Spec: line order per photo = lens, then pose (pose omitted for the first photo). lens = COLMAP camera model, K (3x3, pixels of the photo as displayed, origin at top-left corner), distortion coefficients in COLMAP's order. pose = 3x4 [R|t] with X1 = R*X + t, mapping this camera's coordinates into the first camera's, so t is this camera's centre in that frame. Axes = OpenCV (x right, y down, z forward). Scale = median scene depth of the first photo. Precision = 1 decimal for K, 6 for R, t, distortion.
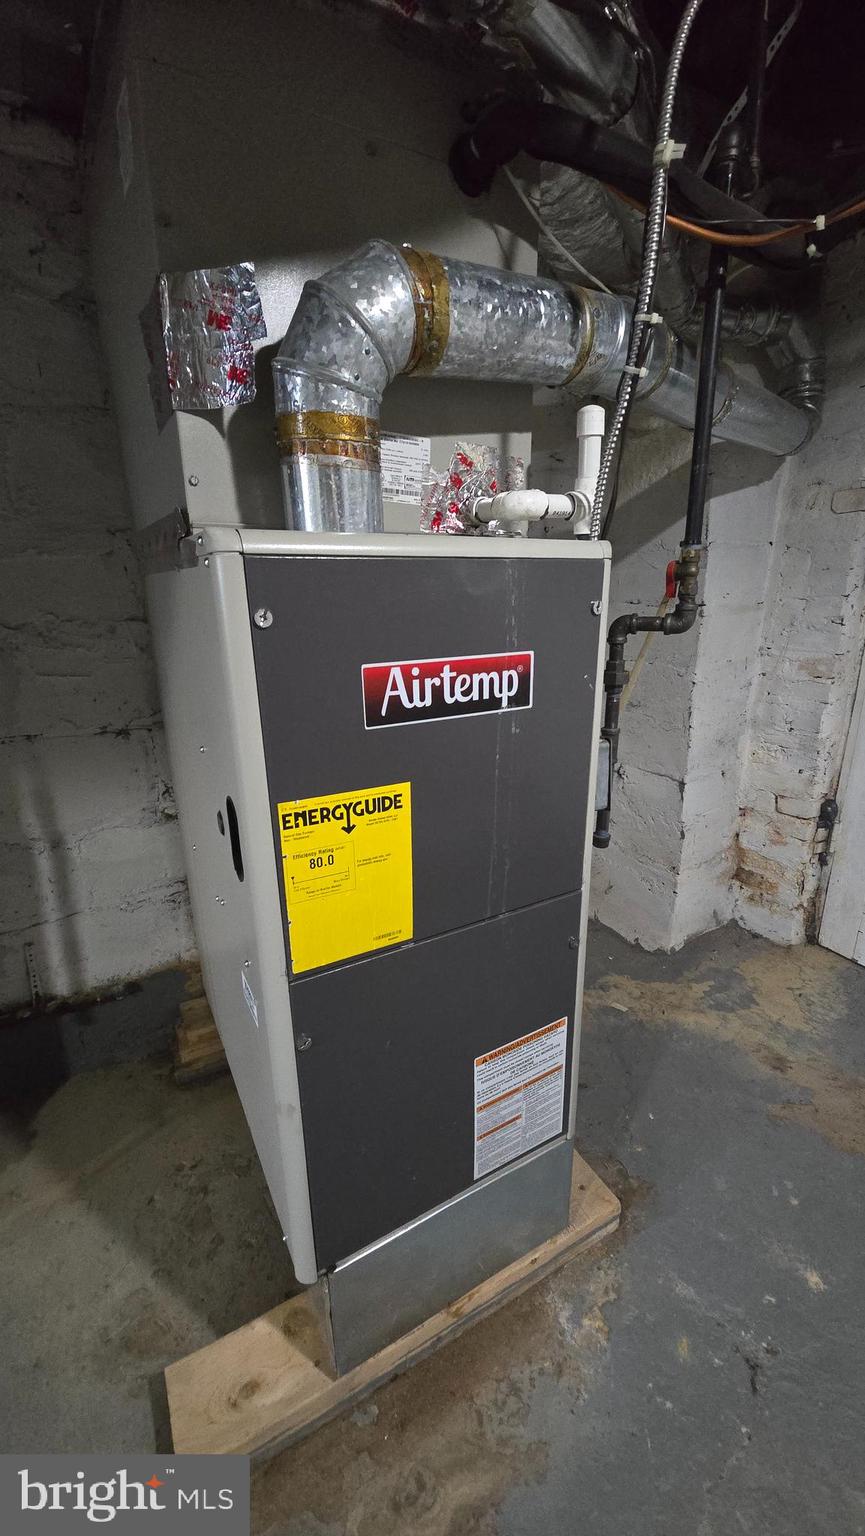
lens RADIAL K [[623.6, 0, 462.9], [0, 623.6, 784.2], [0, 0, 1]] dist [0.020878, -0.011033]
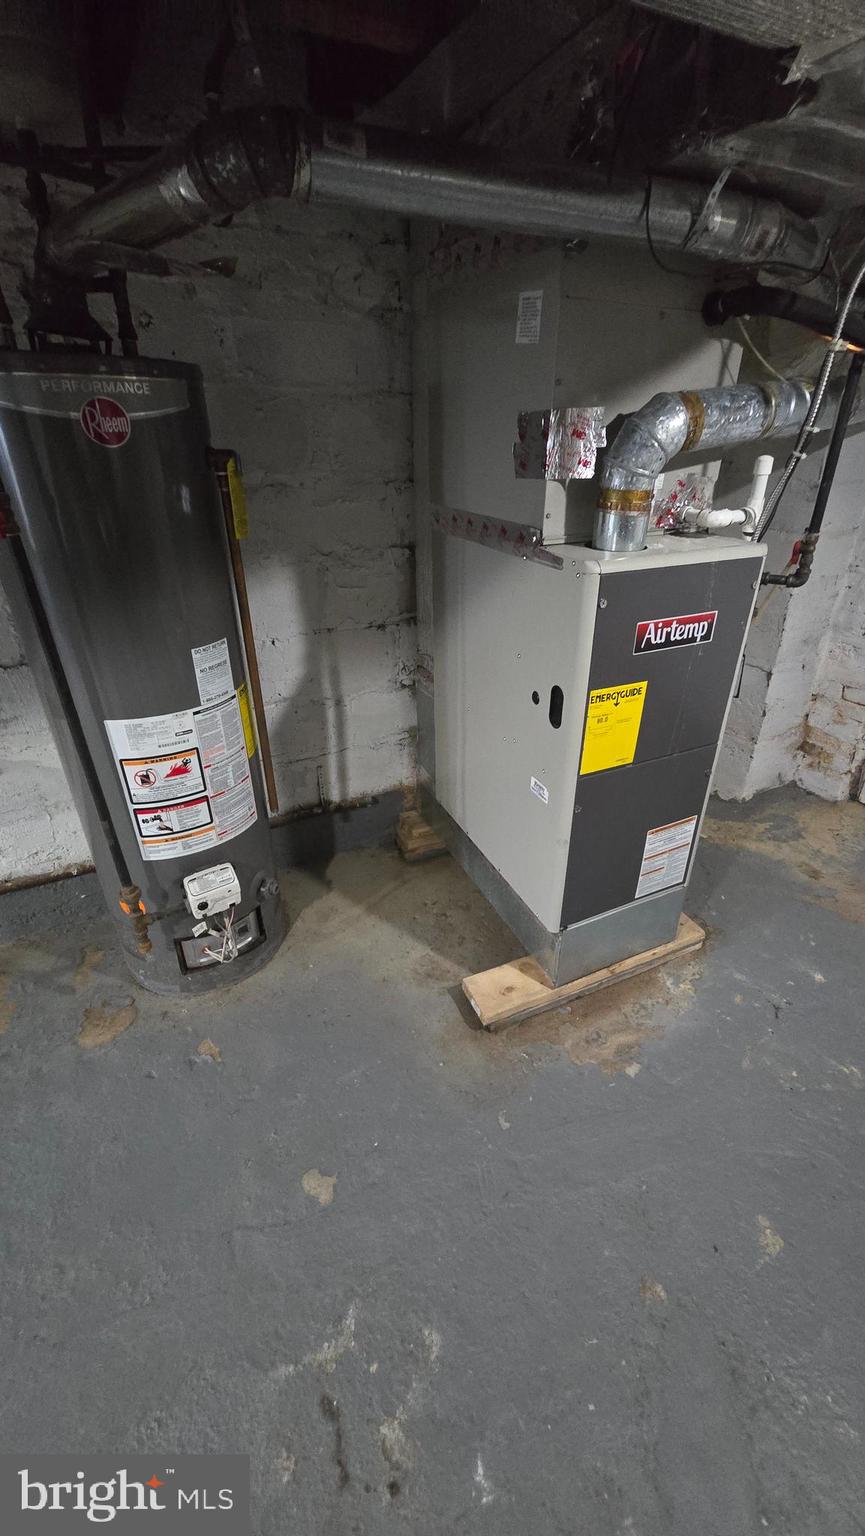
lens RADIAL K [[623.6, 0, 462.9], [0, 623.6, 784.2], [0, 0, 1]] dist [0.020878, -0.011033]
pose [[0.996301, 0.050678, -0.069404, -0.266115], [-0.035081, 0.977098, 0.209878, -0.041408], [0.078451, -0.206666, 0.975261, -0.533630]]
